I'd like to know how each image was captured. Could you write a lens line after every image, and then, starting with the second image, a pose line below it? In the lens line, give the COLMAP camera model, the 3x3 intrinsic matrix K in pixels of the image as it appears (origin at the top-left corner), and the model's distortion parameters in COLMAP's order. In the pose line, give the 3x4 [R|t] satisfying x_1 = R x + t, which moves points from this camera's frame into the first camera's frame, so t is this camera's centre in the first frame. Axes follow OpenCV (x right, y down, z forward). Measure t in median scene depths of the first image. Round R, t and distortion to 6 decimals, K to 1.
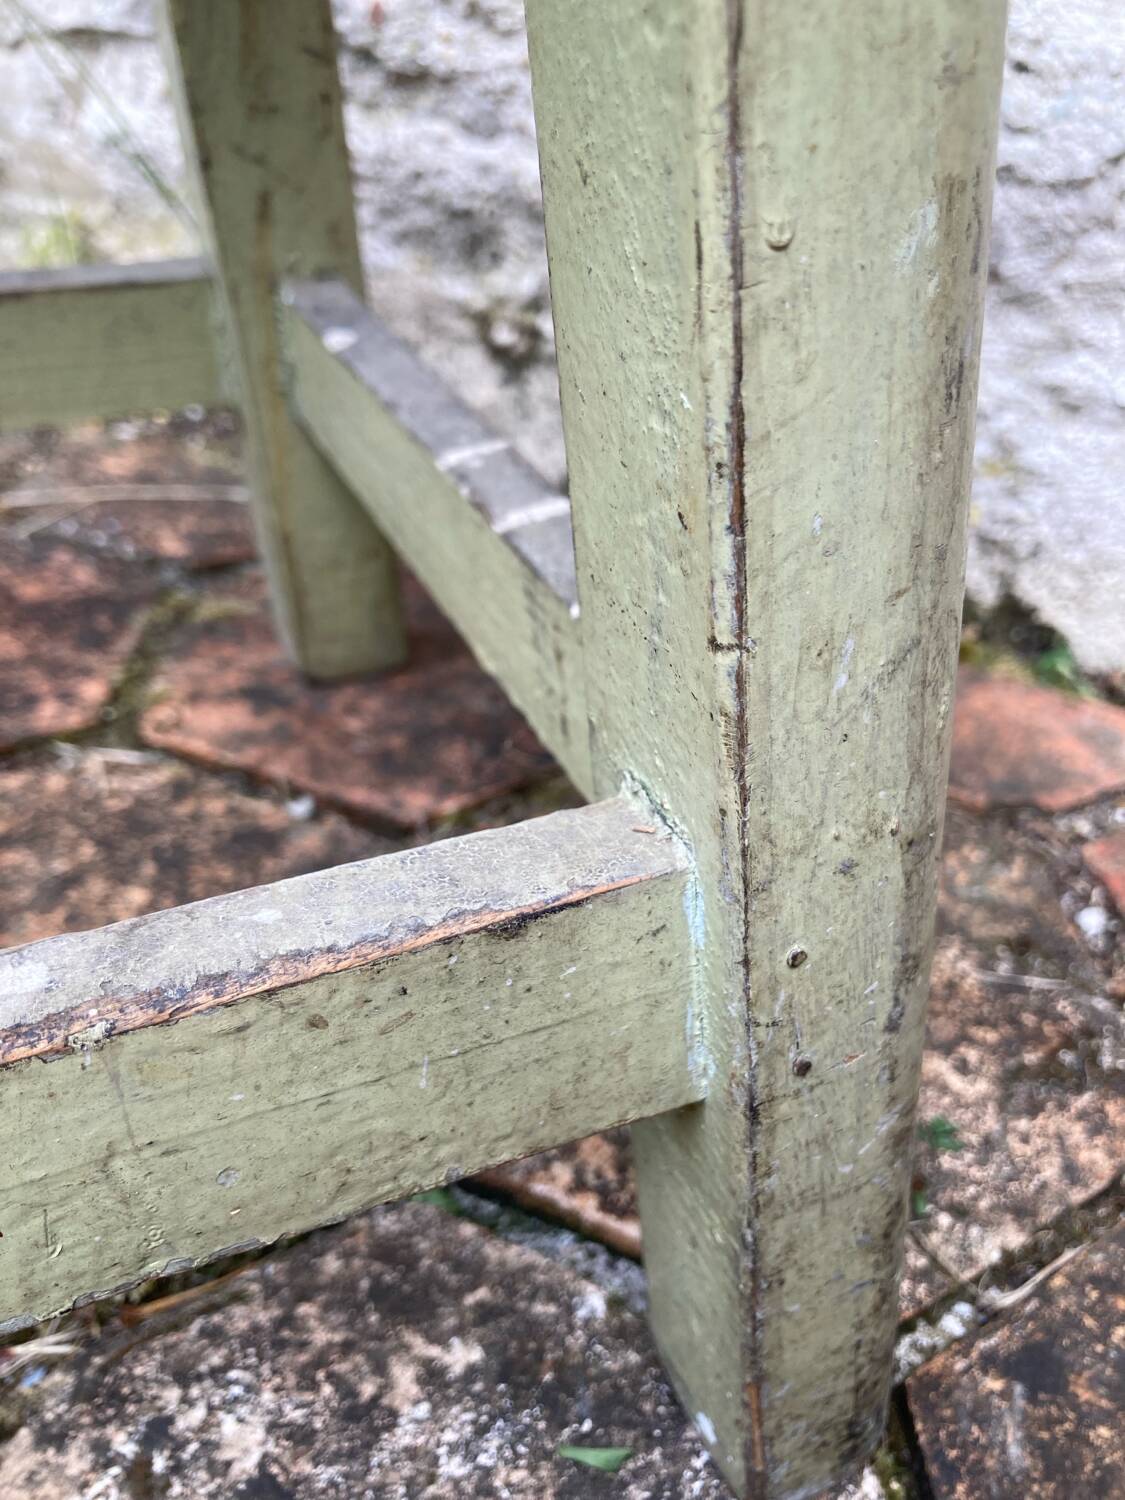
lens RADIAL K [[1284.6, 0, 575.8], [0, 1284.6, 744.6], [0, 0, 1]] dist [-0.009636, -0.013226]
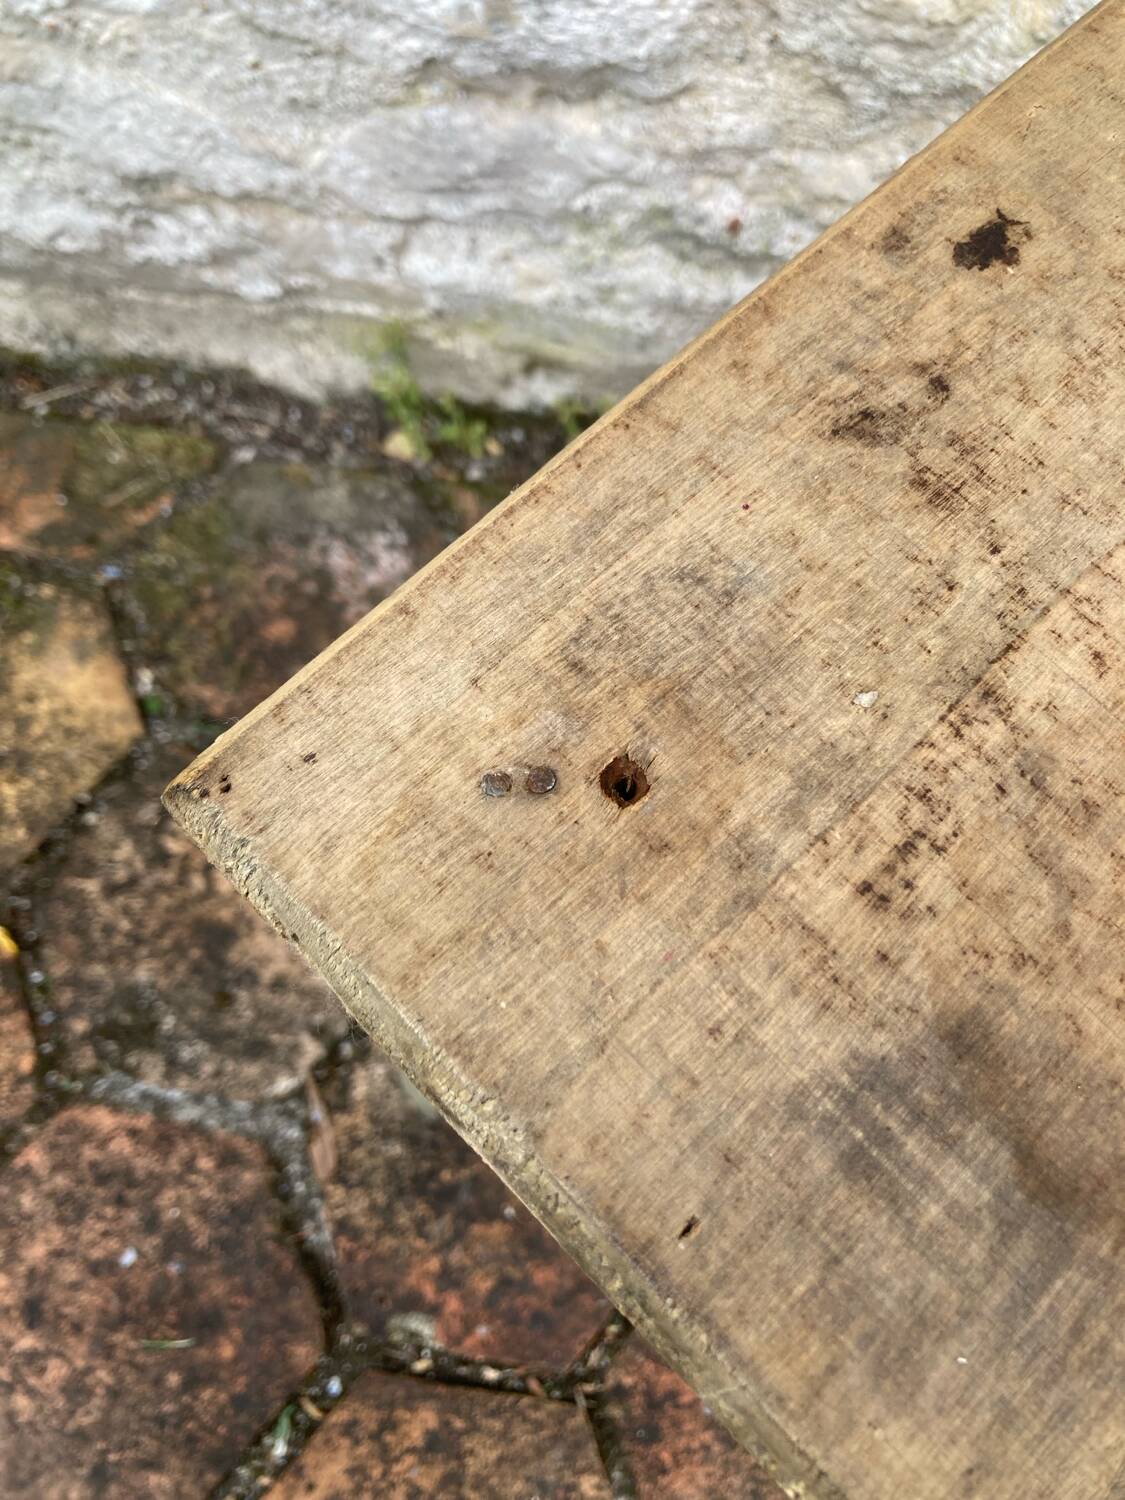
lens RADIAL K [[1250.8, 0, 581.0], [0, 1250.8, 738.6], [0, 0, 1]] dist [-0.023656, 0.020626]
pose [[0.947290, -0.309215, 0.083830, -1.072179], [0.205736, 0.787707, 0.580680, -1.784635], [-0.245589, -0.532826, 0.809804, -0.374094]]
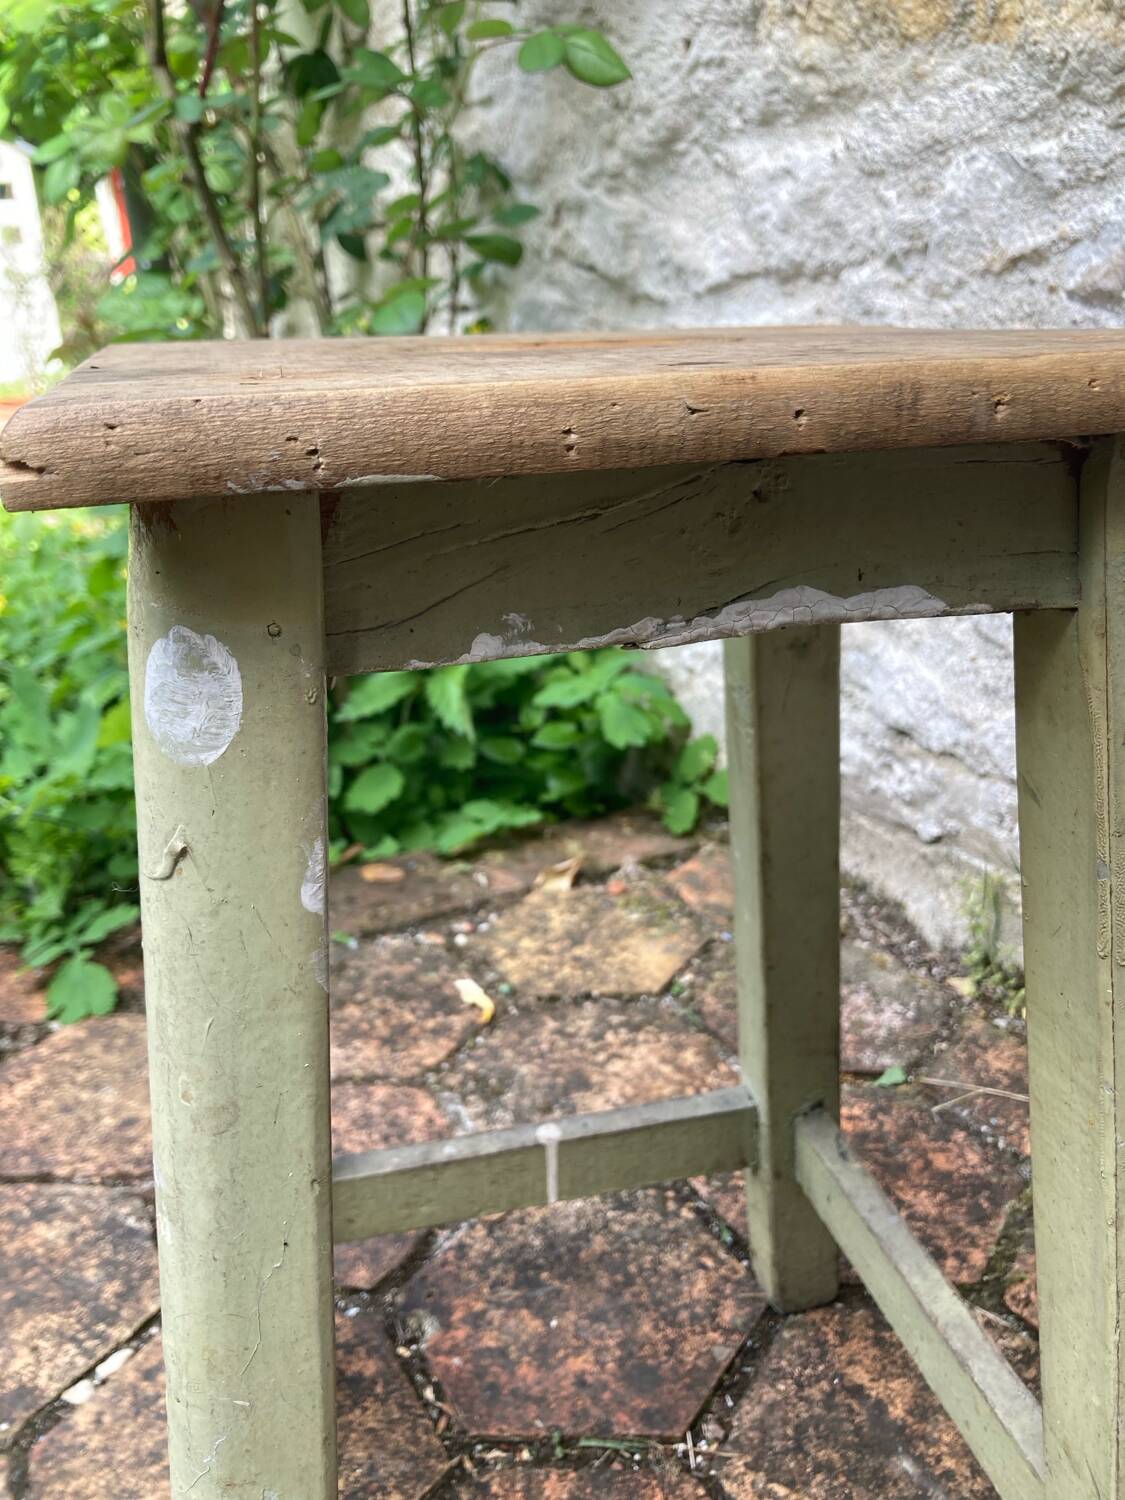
lens RADIAL K [[1241.2, 0, 562.6], [0, 1241.2, 750.5], [0, 0, 1]] dist [-0.011218, 0.009630]
pose [[0.815014, 0.130558, -0.564541, 0.014139], [-0.259490, 0.953365, -0.154140, -0.466820], [0.518090, 0.272119, 0.810885, -1.271709]]
